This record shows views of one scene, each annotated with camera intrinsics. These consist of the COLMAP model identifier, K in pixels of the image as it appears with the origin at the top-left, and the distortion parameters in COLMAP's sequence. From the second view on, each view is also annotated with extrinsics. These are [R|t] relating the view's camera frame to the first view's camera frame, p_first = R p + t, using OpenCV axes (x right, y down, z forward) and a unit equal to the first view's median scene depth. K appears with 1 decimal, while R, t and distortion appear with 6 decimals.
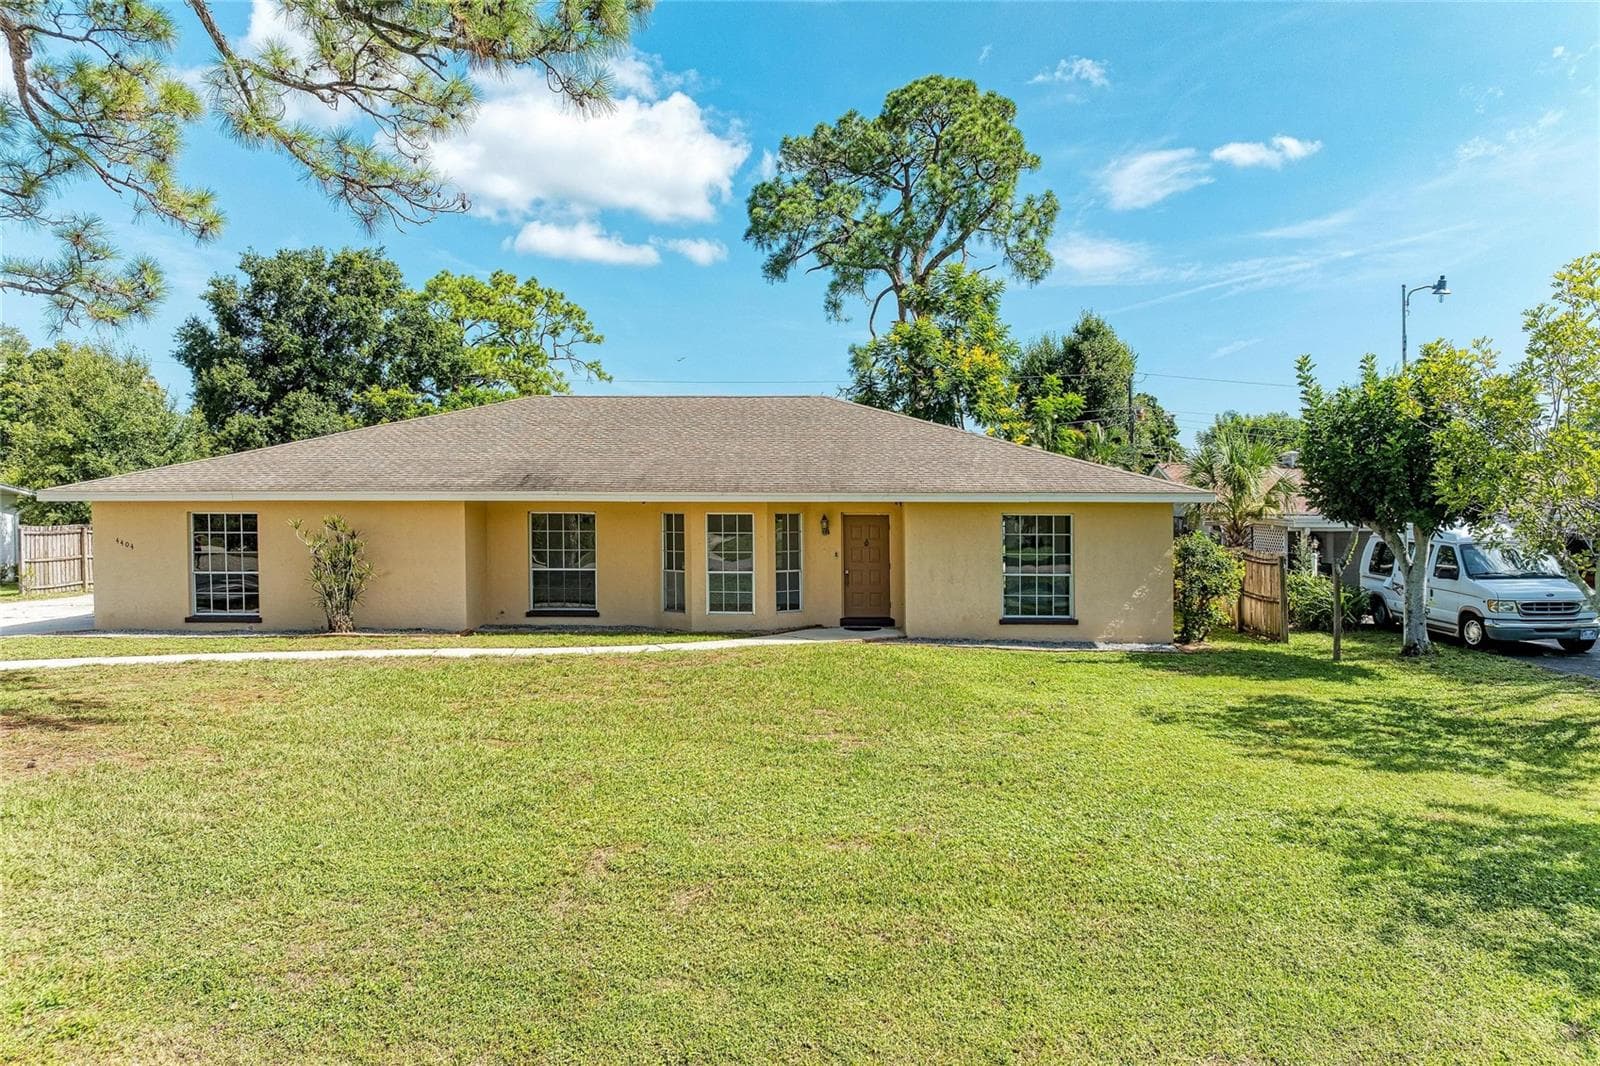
lens RADIAL K [[1161.1, 0, 768.7], [0, 1161.1, 503.7], [0, 0, 1]] dist [-0.036276, -0.002882]
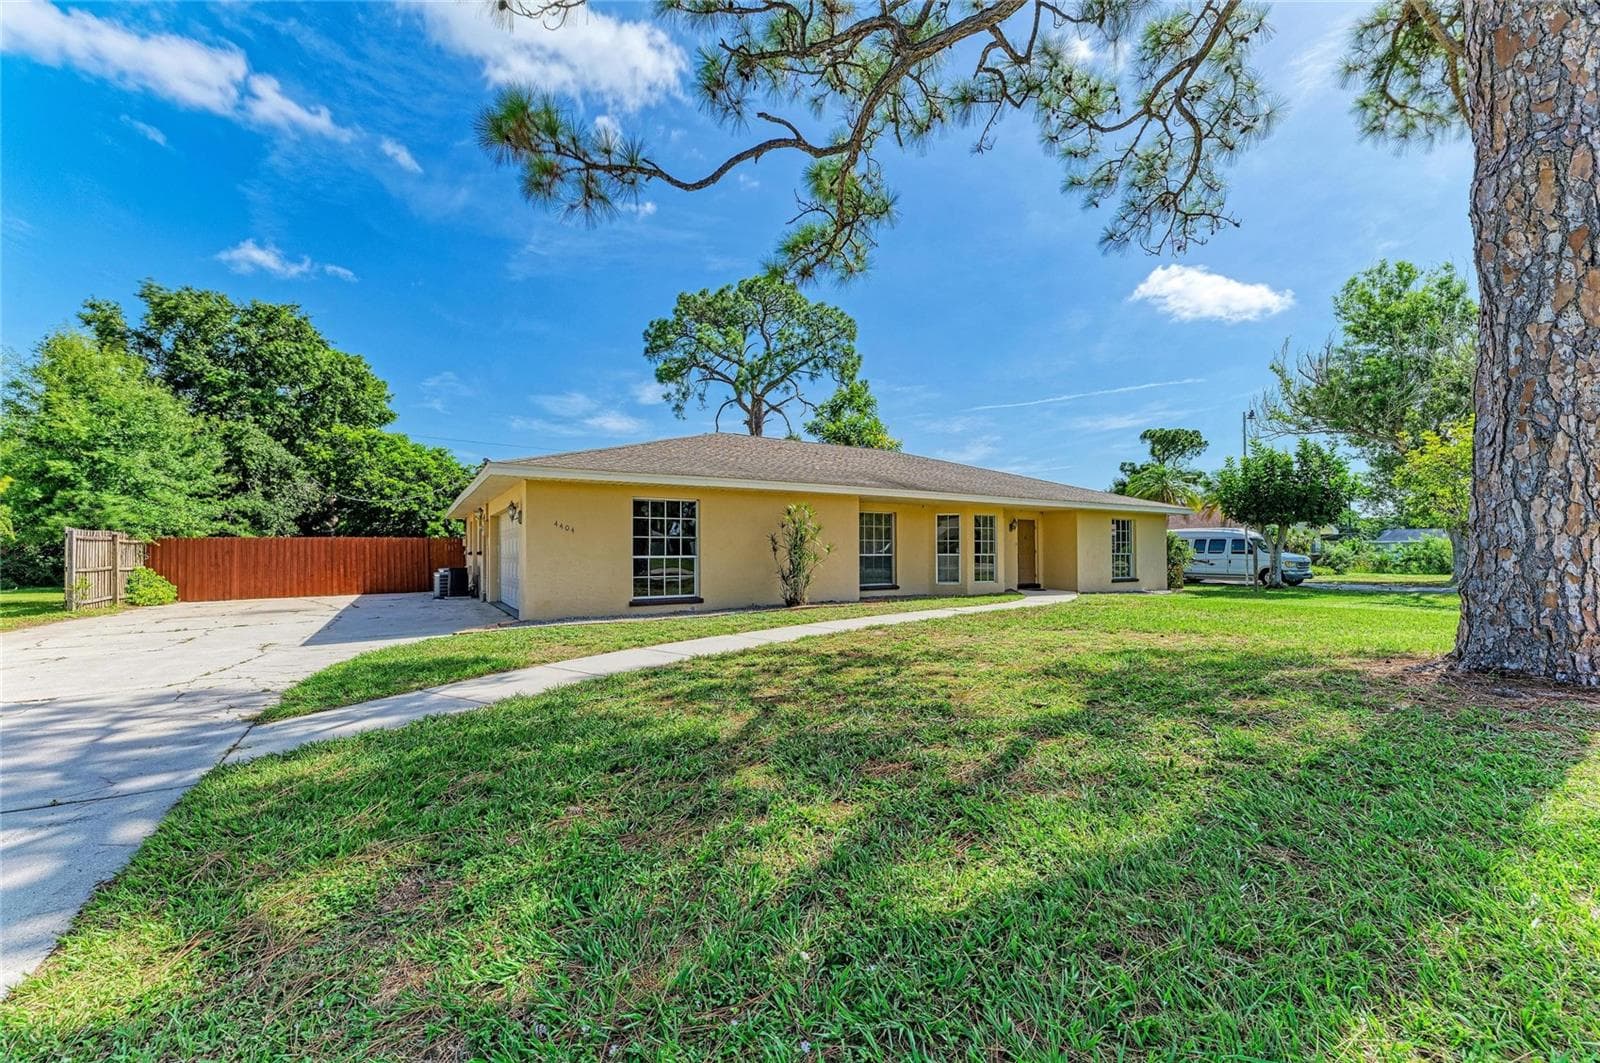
lens RADIAL K [[649.8, 0, 798.1], [0, 649.8, 529.6], [0, 0, 1]] dist [-0.000352, 0.000131]
pose [[0.813373, 0.020036, 0.581398, -0.703890], [0.002472, 0.999279, -0.037896, 0.057125], [-0.581738, 0.032261, 0.812736, 0.448487]]
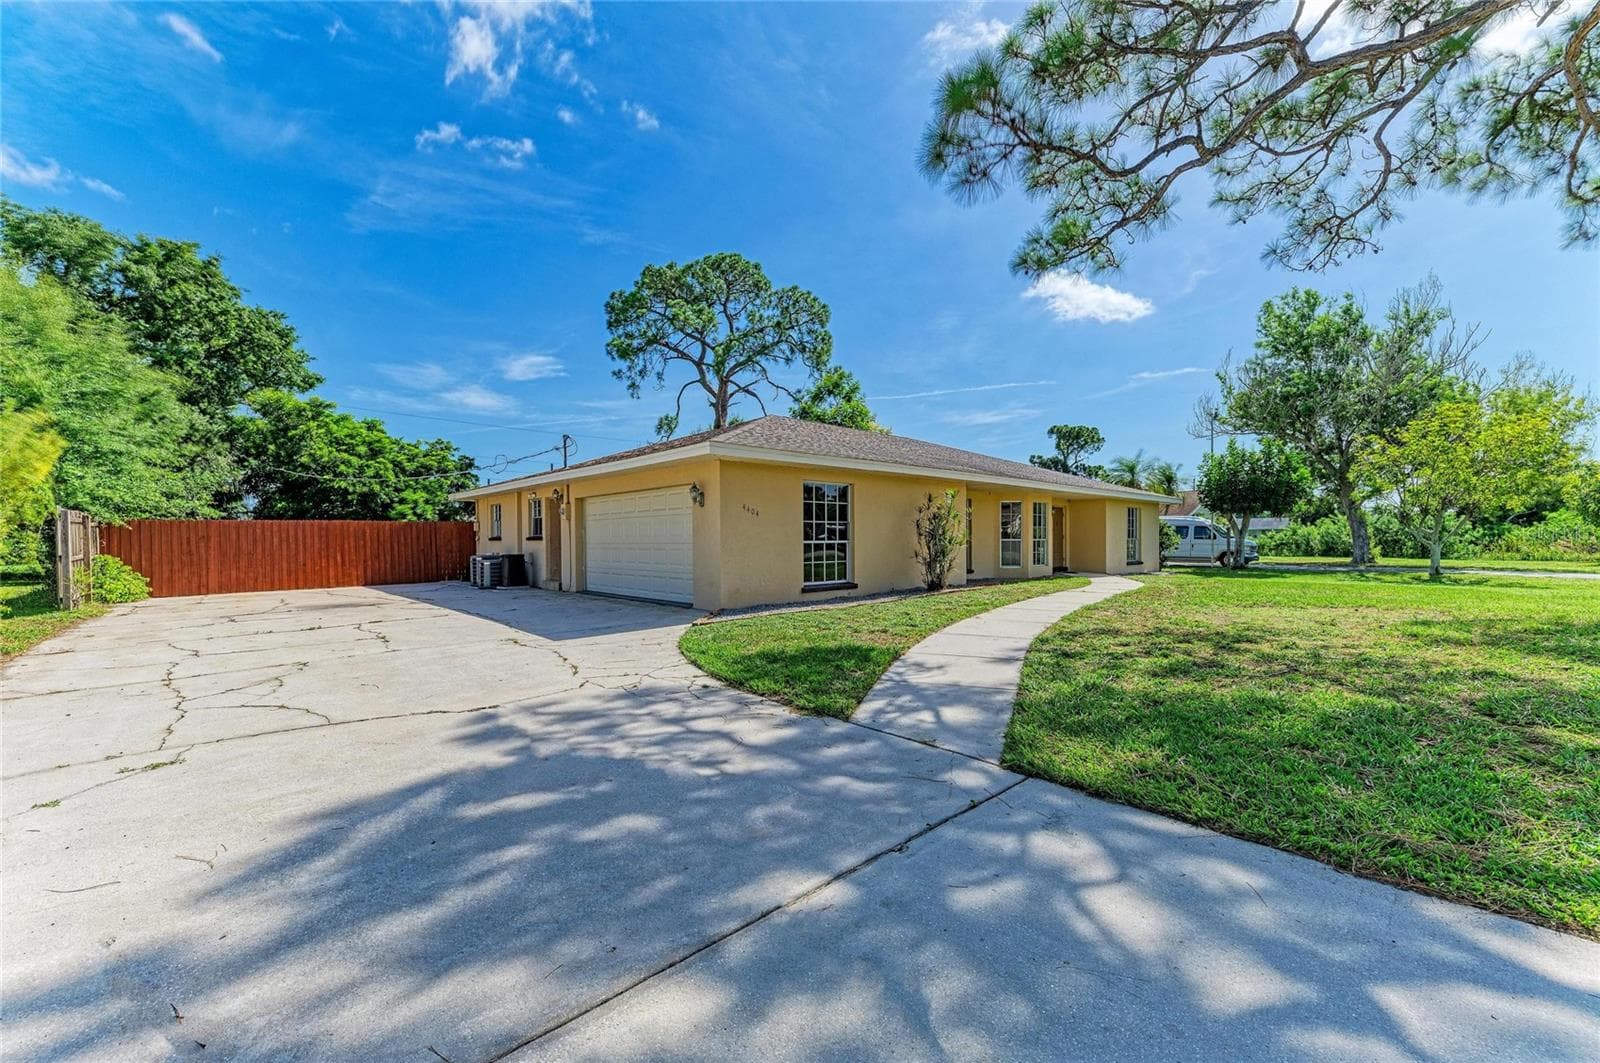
lens RADIAL K [[649.8, 0, 792.7], [0, 649.8, 529.1], [0, 0, 1]] dist [-0.000352, 0.000131]
pose [[0.684647, 0.009971, 0.728806, -0.897002], [0.003309, 0.999854, -0.016788, 0.057387], [-0.728867, 0.013906, 0.684514, 0.626315]]
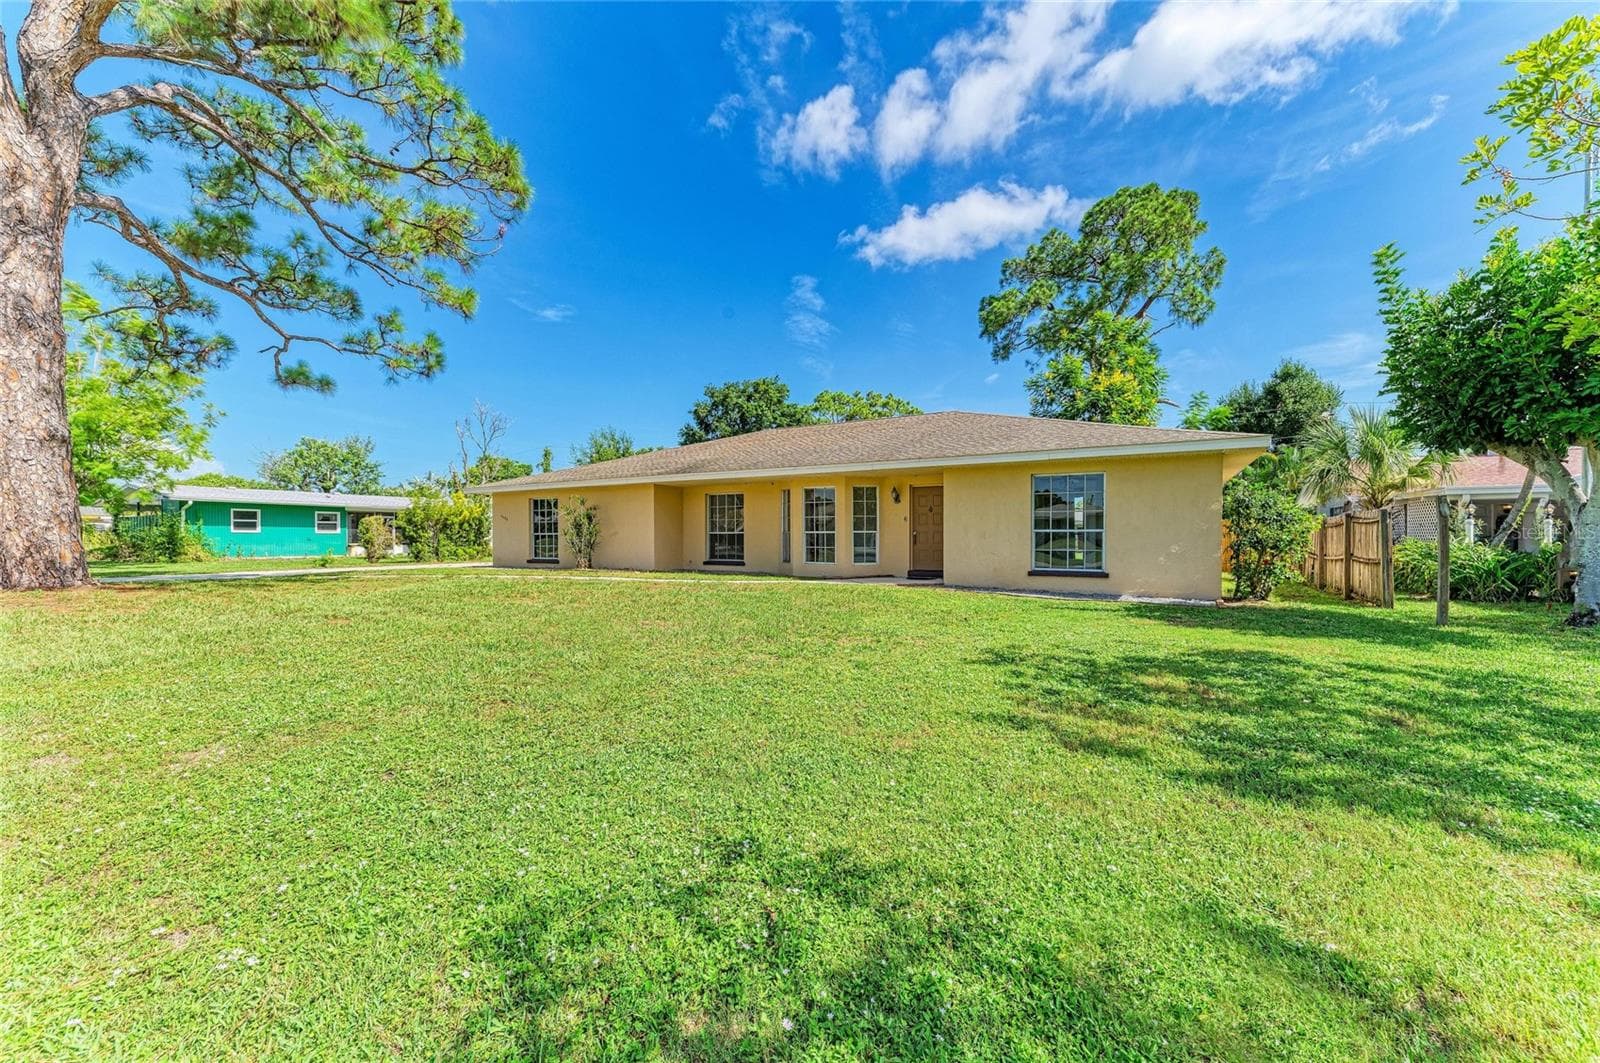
lens RADIAL K [[623.8, 0, 771.5], [0, 623.8, 534.6], [0, 0, 1]] dist [0.018140, -0.000876]
pose [[0.884969, -0.000943, -0.465649, 0.244204], [-0.001533, 0.999987, -0.004938, 0.064223], [0.465647, 0.005084, 0.884956, 0.337682]]
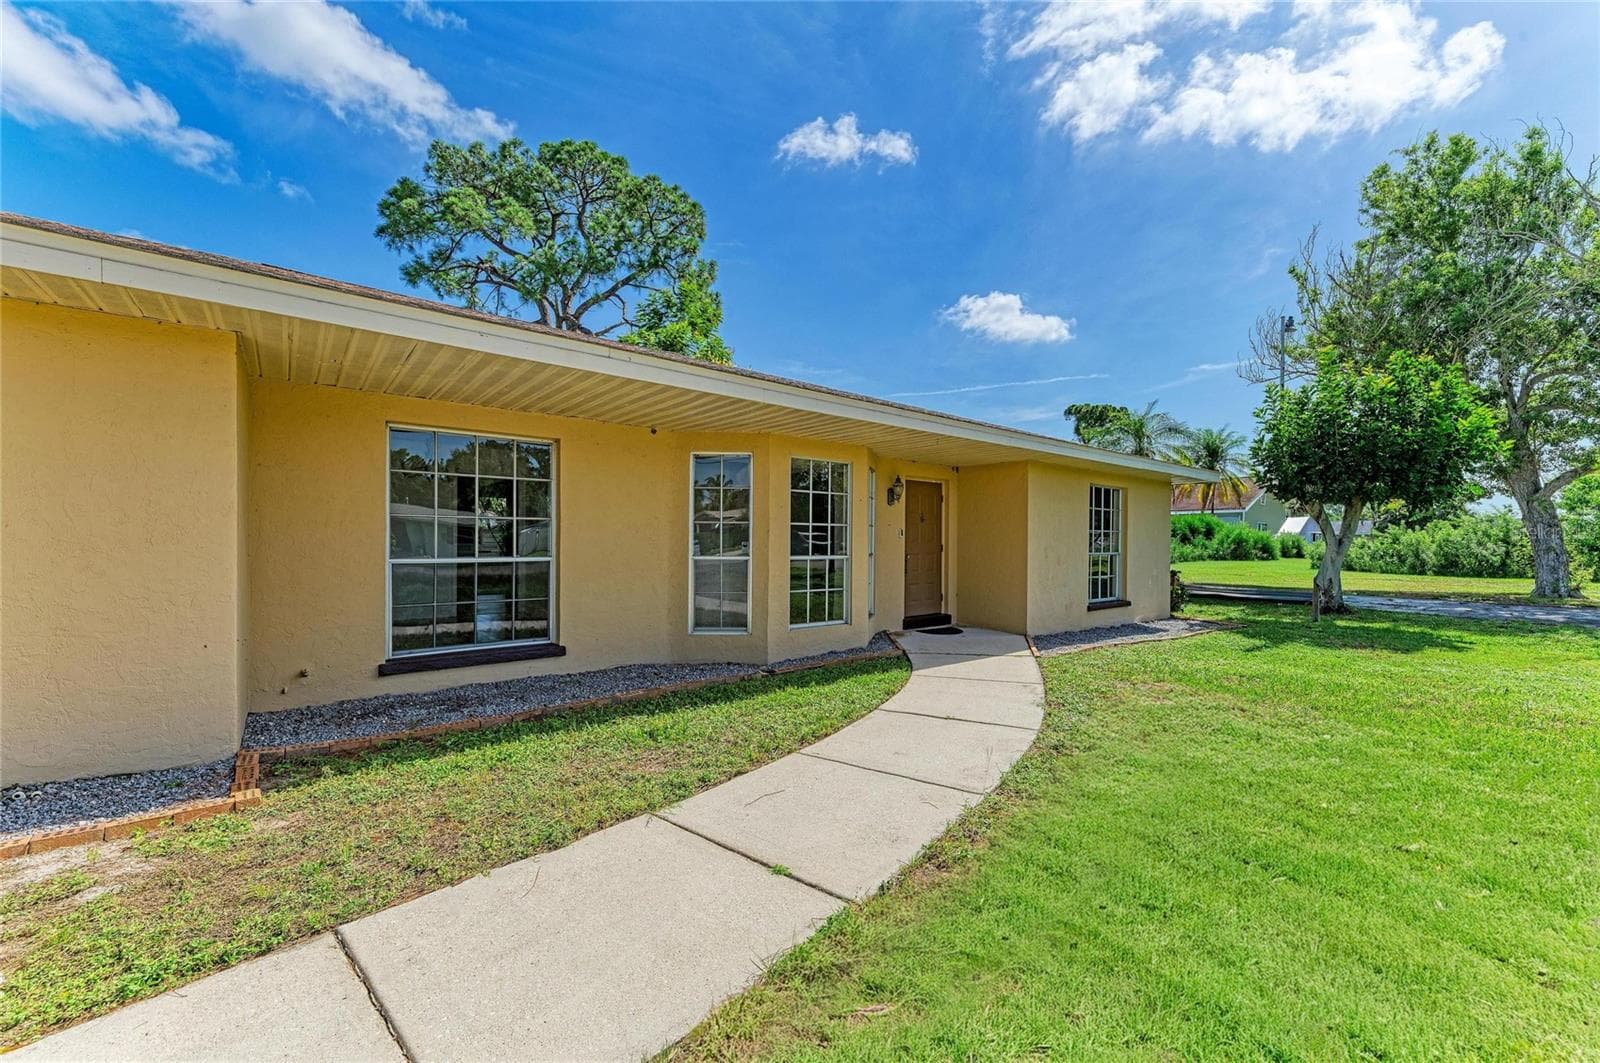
lens RADIAL K [[641.6, 0, 816.9], [0, 641.6, 534.8], [0, 0, 1]] dist [0.007248, -0.000313]
pose [[0.719471, 0.011379, 0.694429, -0.262482], [-0.006742, 0.999933, -0.009400, 0.049296], [-0.694490, 0.002081, 0.719499, 0.743949]]
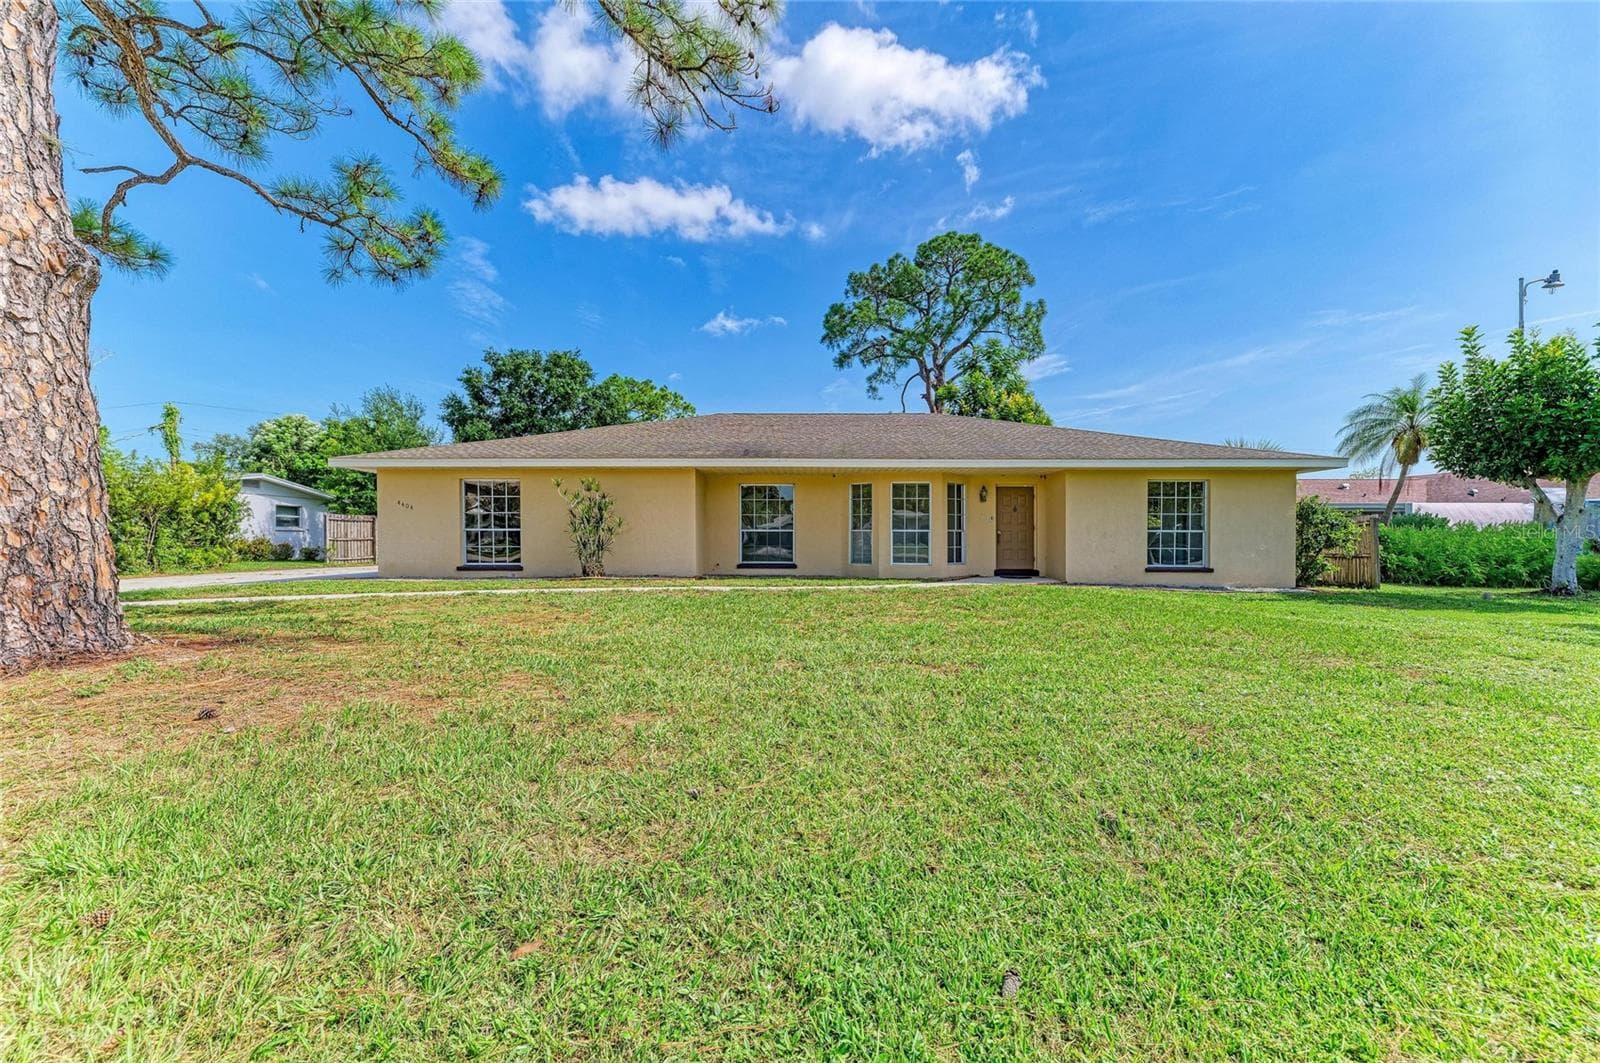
lens RADIAL K [[641.6, 0, 783.2], [0, 641.6, 534.9], [0, 0, 1]] dist [0.007248, -0.000313]
pose [[0.999815, 0.005551, 0.018412, -0.177021], [-0.005433, 0.999964, -0.006453, 0.067377], [-0.018447, 0.006352, 0.999810, 0.317893]]
